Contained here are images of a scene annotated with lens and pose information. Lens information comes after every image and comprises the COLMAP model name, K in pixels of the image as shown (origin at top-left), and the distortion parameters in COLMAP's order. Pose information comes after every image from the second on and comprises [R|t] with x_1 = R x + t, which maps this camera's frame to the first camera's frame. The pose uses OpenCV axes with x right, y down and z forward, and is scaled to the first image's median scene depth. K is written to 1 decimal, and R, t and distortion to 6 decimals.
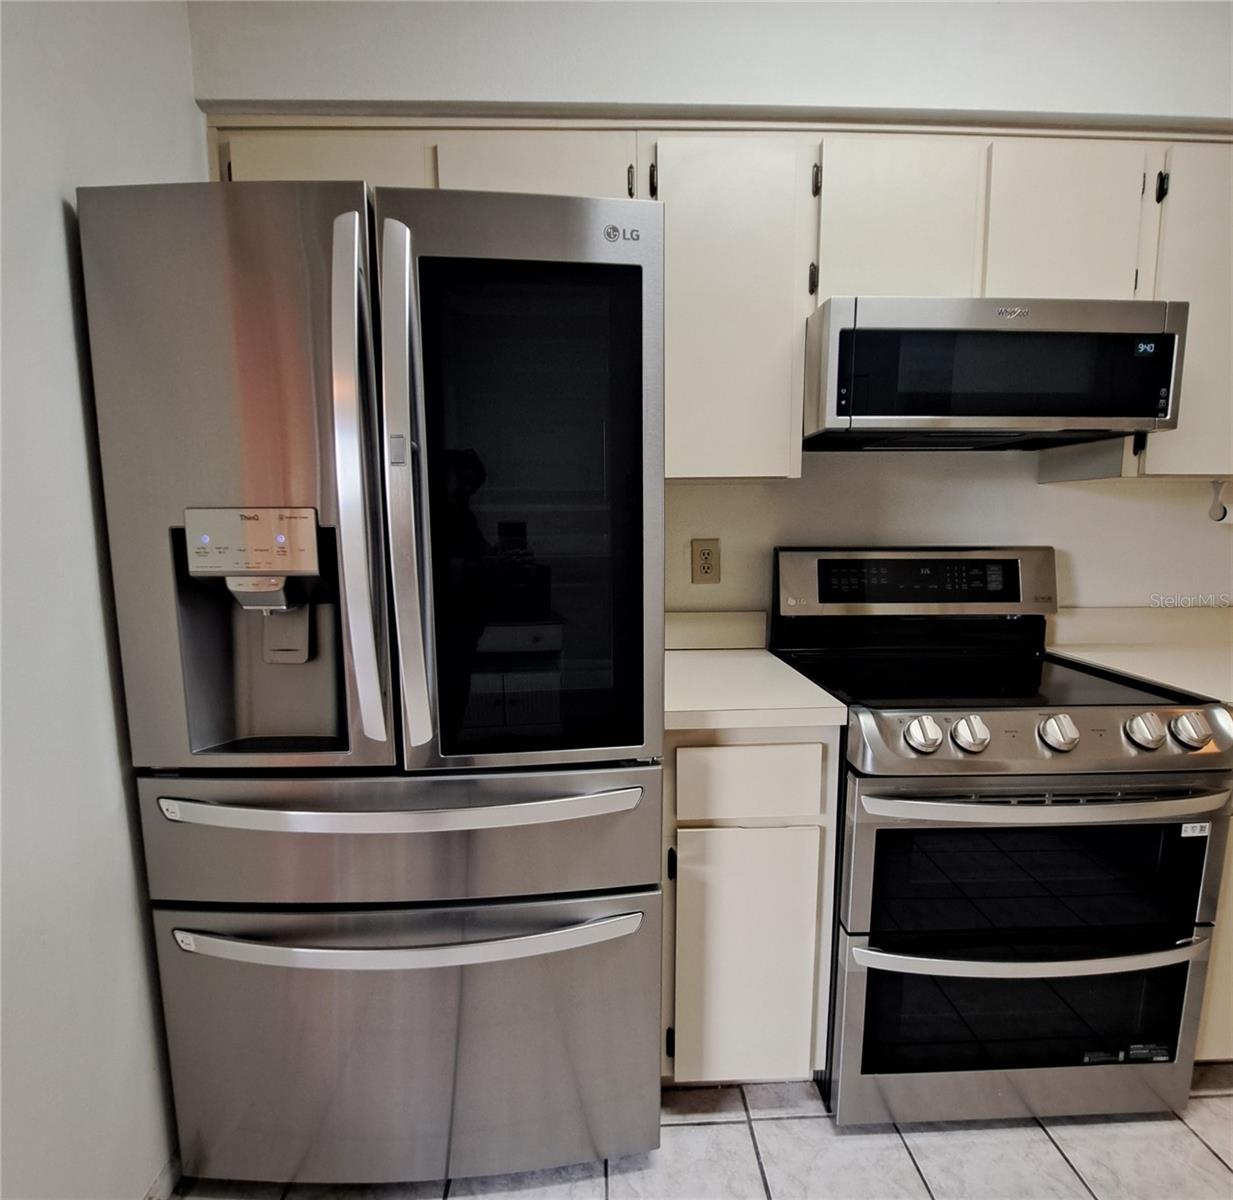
lens RADIAL K [[657.5, 0, 609.9], [0, 657.5, 612.6], [0, 0, 1]] dist [-0.002192, -0.006646]
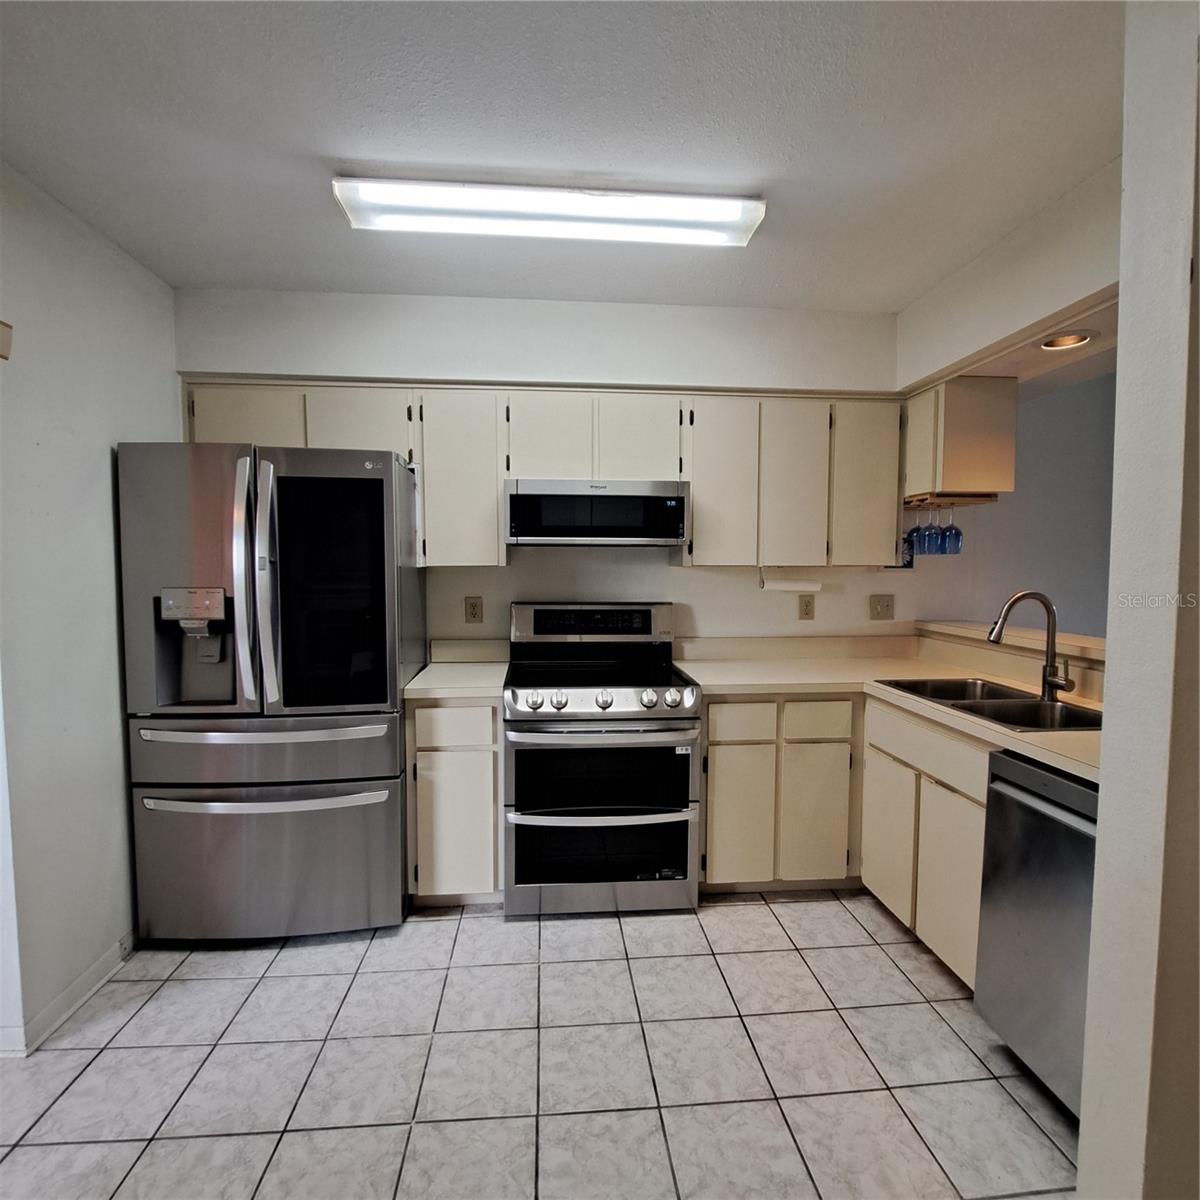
lens RADIAL K [[632.4, 0, 597.5], [0, 632.4, 597.8], [0, 0, 1]] dist [-0.004589, -0.006308]
pose [[0.998449, 0.003732, 0.055554, 0.533495], [0.000930, 0.996494, -0.083661, 0.037321], [-0.055671, 0.083583, 0.994945, -0.909730]]
